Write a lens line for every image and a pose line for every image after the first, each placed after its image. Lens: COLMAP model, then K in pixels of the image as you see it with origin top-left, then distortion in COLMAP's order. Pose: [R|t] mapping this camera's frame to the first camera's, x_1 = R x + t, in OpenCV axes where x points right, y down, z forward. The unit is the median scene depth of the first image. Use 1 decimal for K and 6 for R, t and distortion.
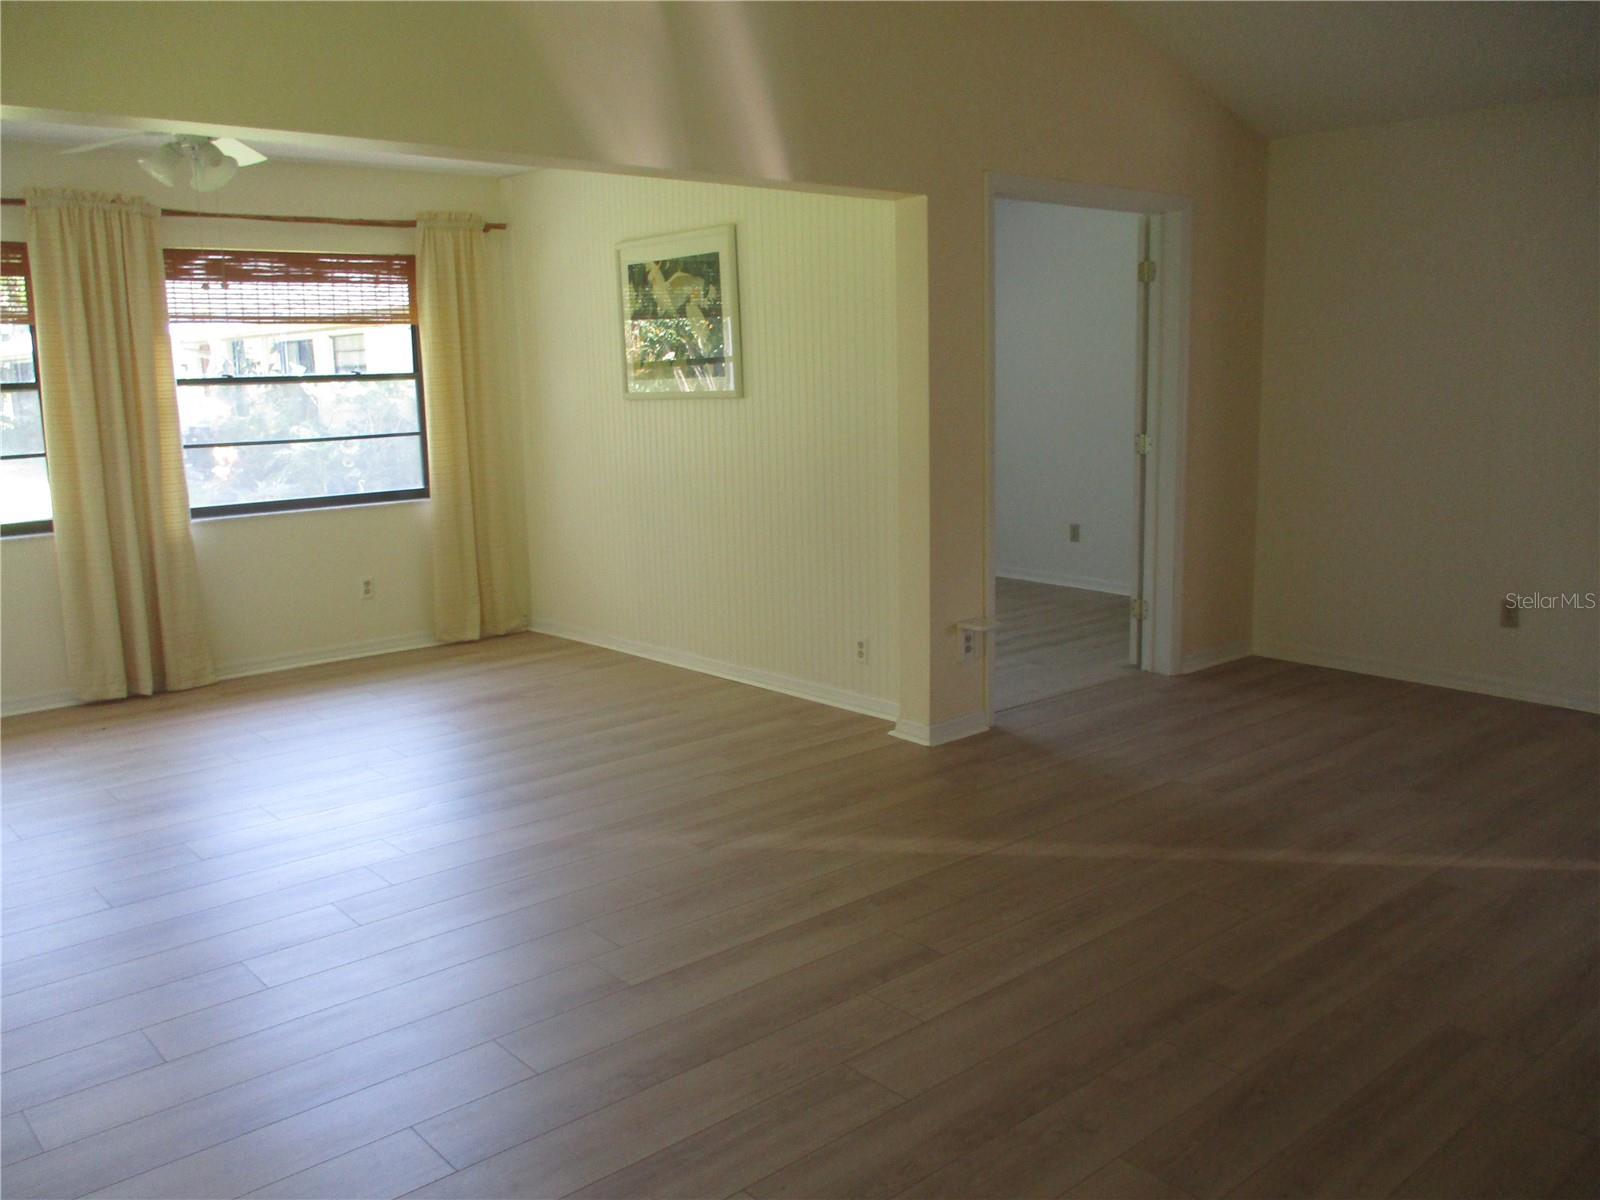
lens RADIAL K [[1328.5, 0, 800.0], [0, 1328.5, 600.0], [0, 0, 1]] dist [-0.031891, 0.001834]
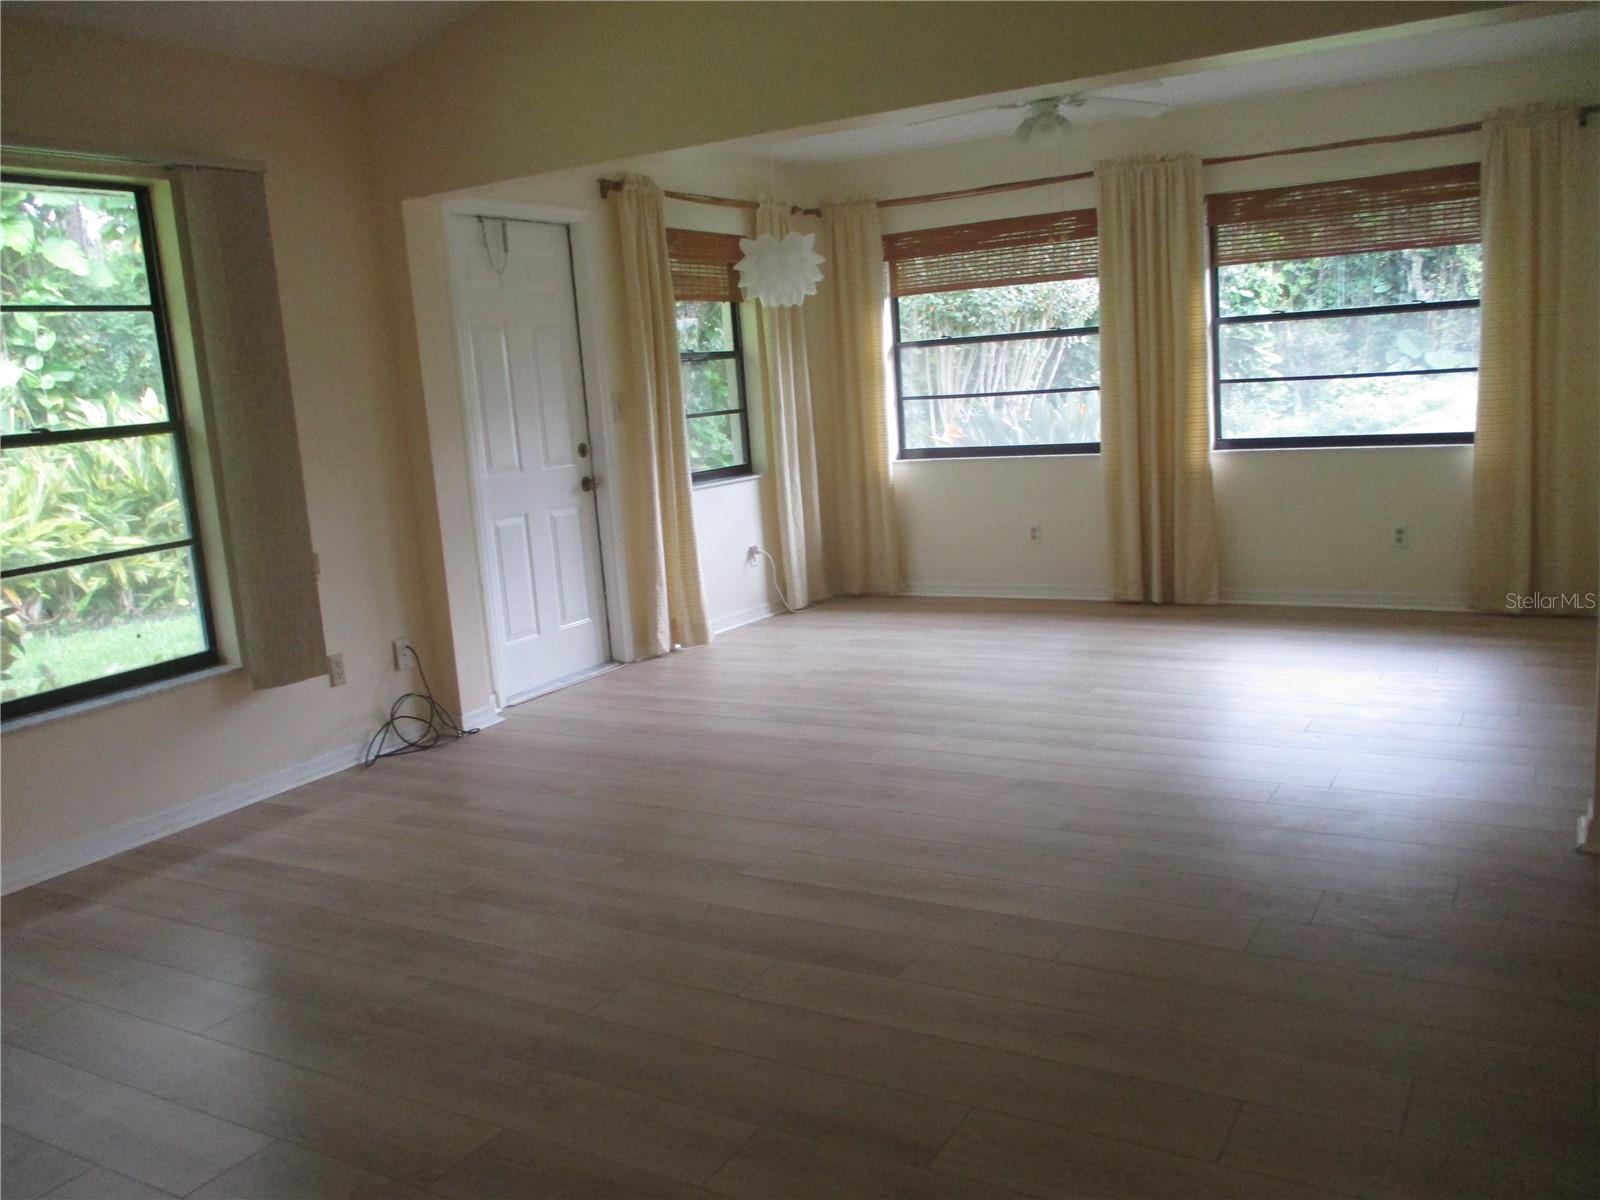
lens RADIAL K [[1341.6, 0, 822.5], [0, 1341.6, 589.0], [0, 0, 1]] dist [-0.030909, 0.011630]
pose [[0.326623, 0.148974, -0.933340, 0.488925], [-0.107855, 0.986924, 0.119782, -0.047144], [0.938981, 0.061541, 0.338420, 0.358612]]
